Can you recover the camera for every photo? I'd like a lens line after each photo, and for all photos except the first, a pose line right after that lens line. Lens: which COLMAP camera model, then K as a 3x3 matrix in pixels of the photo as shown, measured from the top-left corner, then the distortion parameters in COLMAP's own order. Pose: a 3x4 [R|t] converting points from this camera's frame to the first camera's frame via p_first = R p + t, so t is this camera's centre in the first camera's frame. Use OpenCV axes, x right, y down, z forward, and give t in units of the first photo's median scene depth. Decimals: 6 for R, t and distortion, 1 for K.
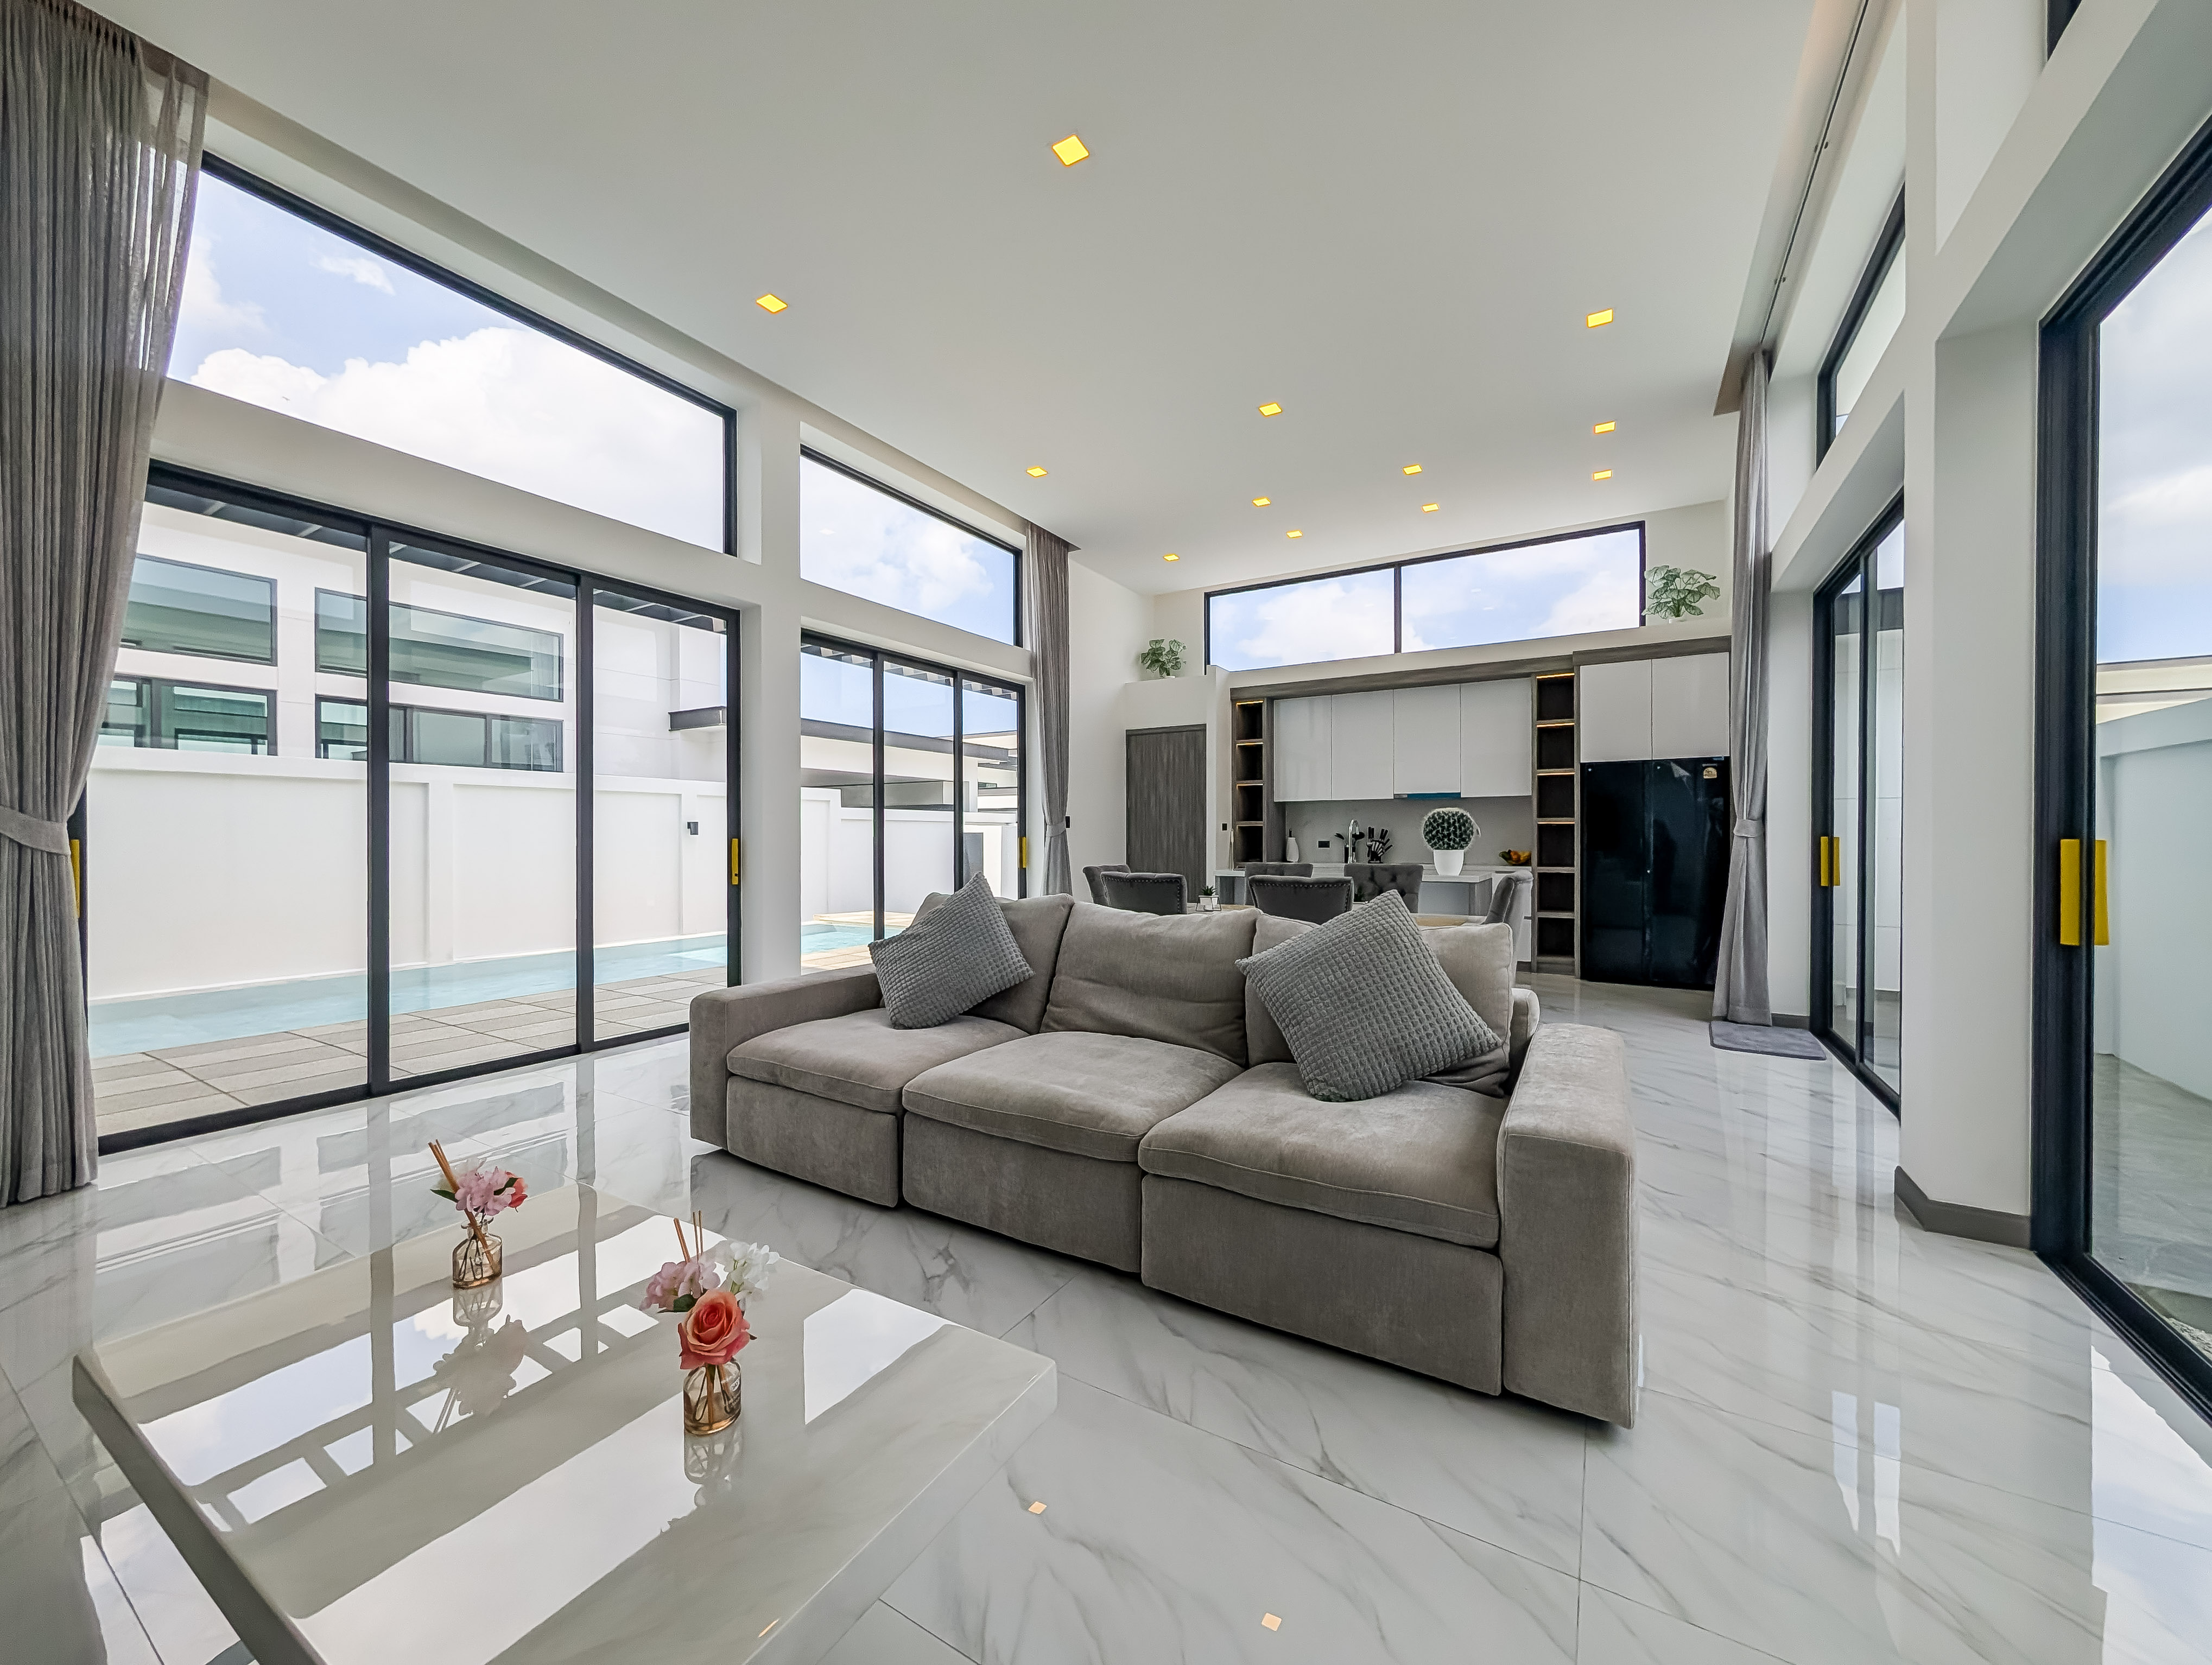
lens RADIAL K [[856.8, 0, 1115.9], [0, 856.8, 825.2], [0, 0, 1]] dist [0.005001, -0.000038]
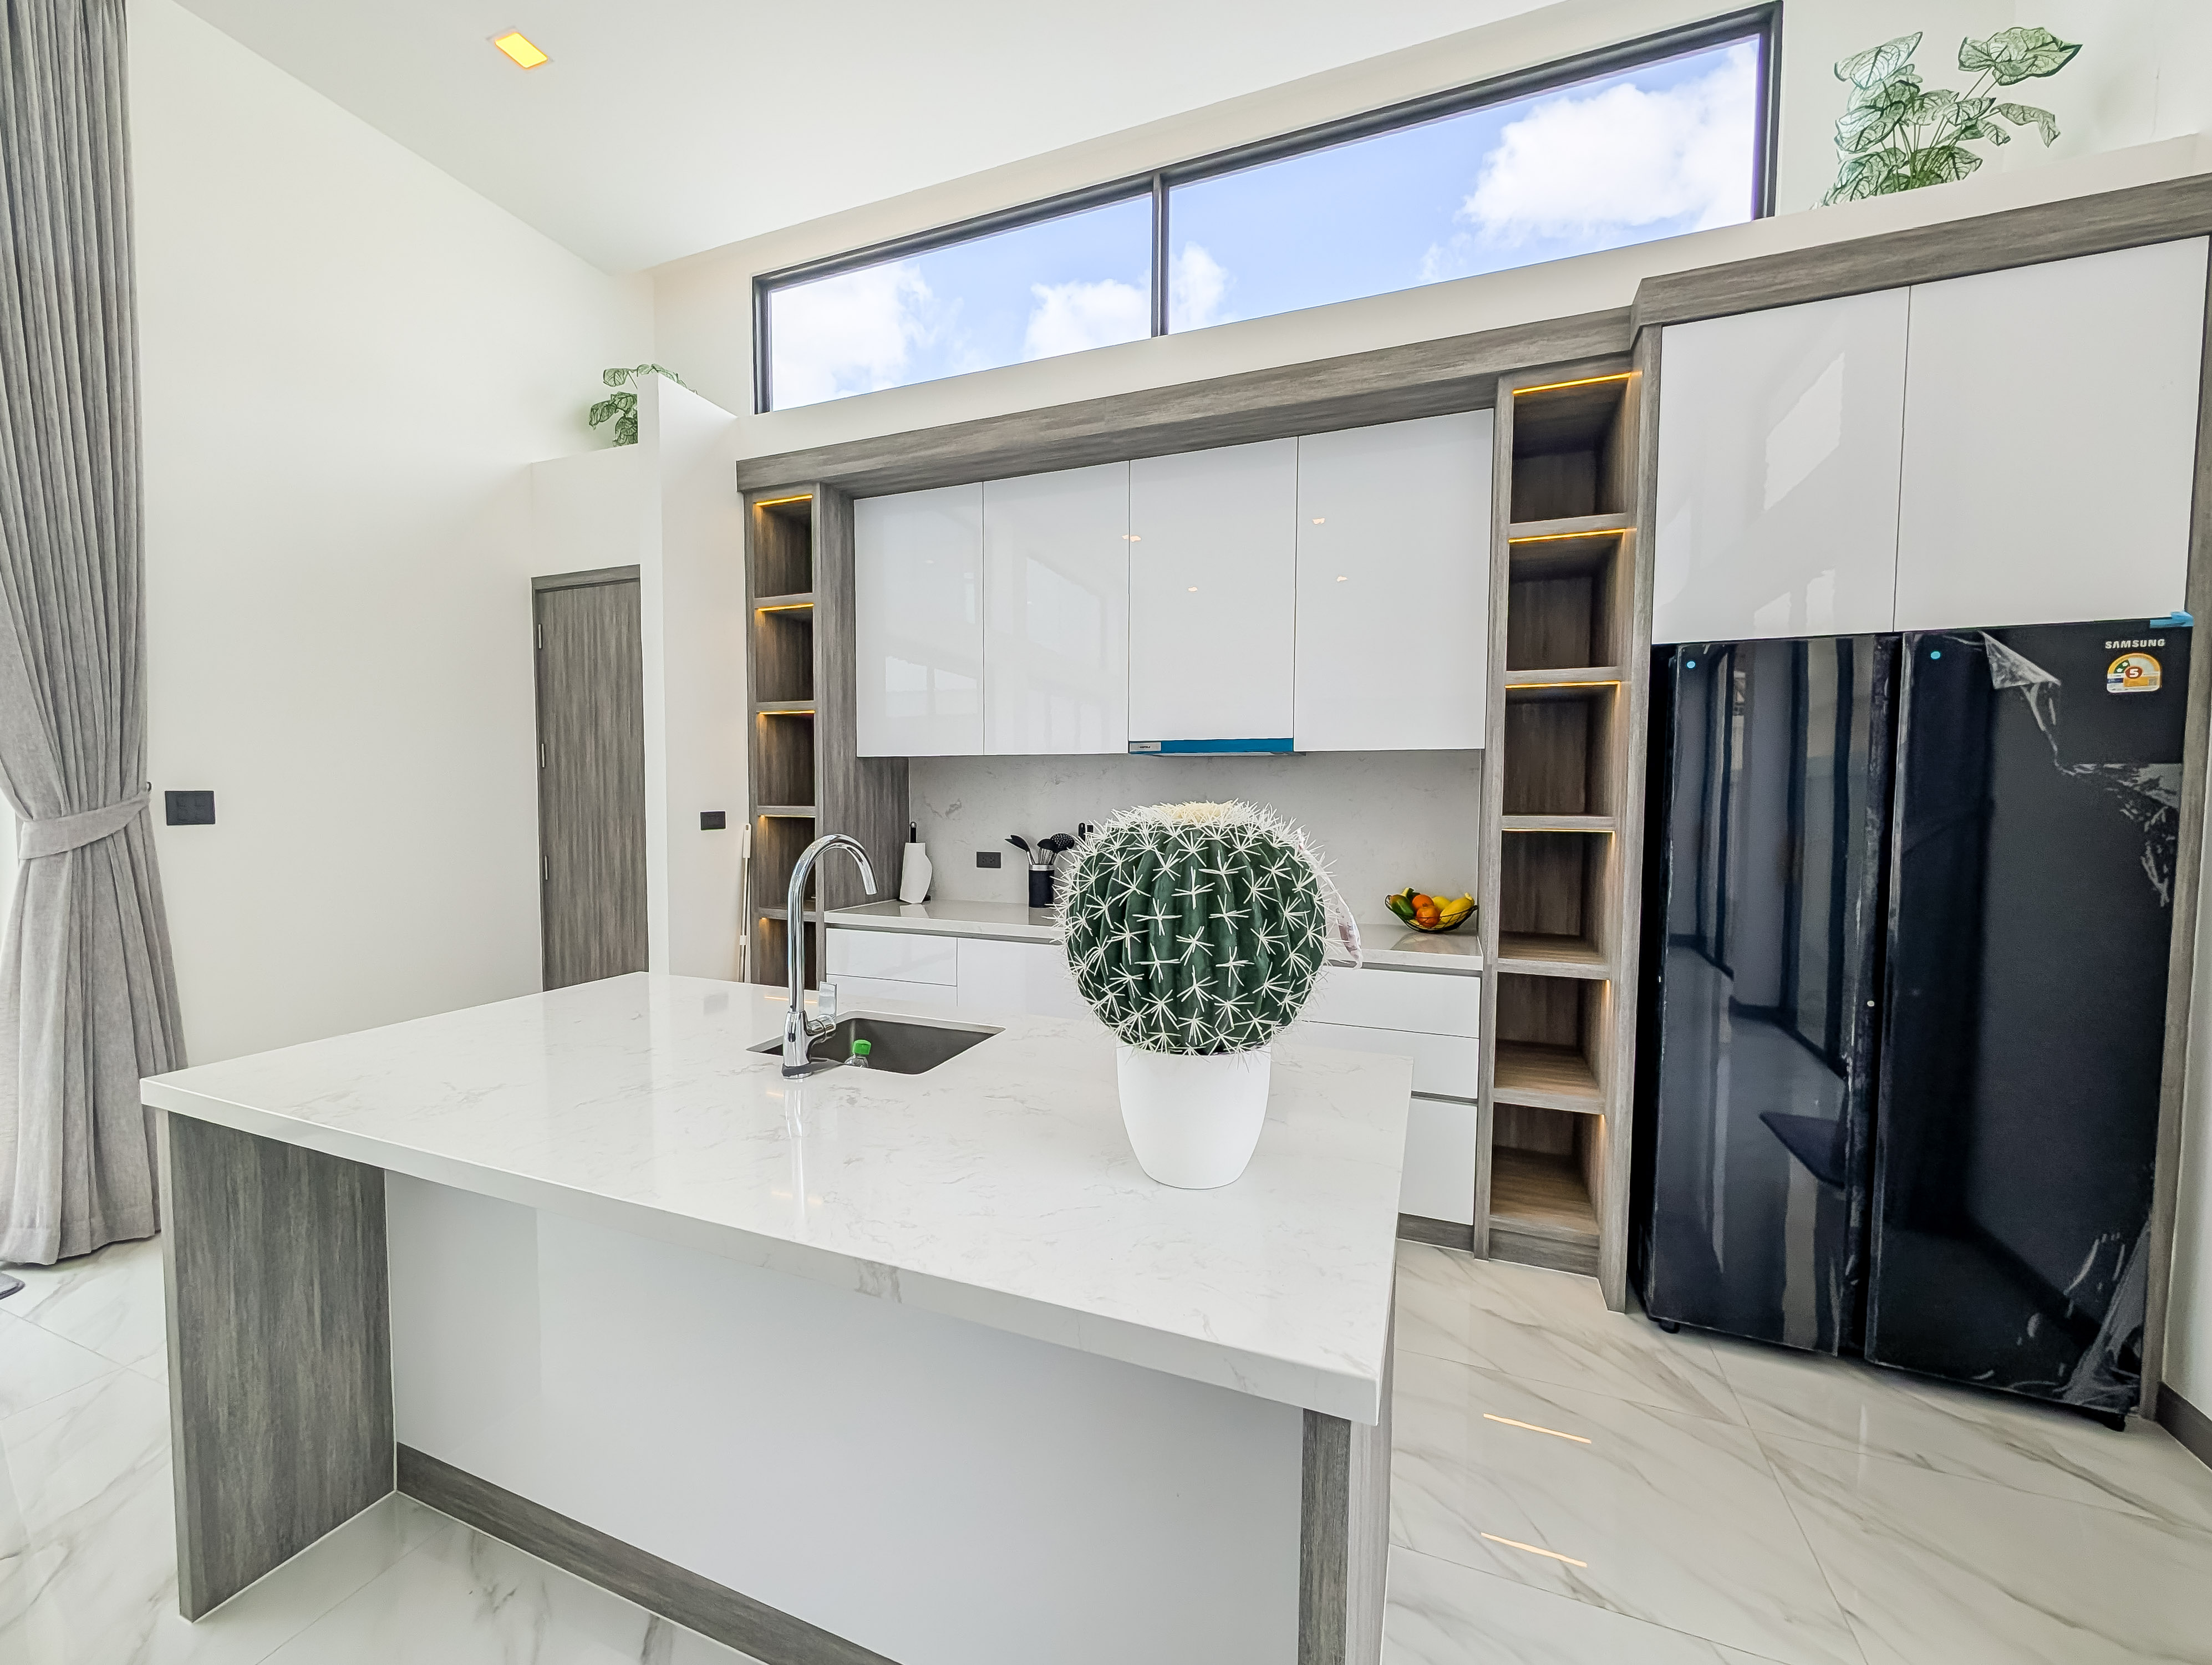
lens RADIAL K [[856.8, 0, 1108.3], [0, 856.8, 817.9], [0, 0, 1]] dist [0.005001, -0.000038]
pose [[0.989595, 0.000705, 0.143880, 0.282666], [-0.007808, 0.998777, 0.048812, -0.021919], [-0.143669, -0.049427, 0.988391, 0.676962]]
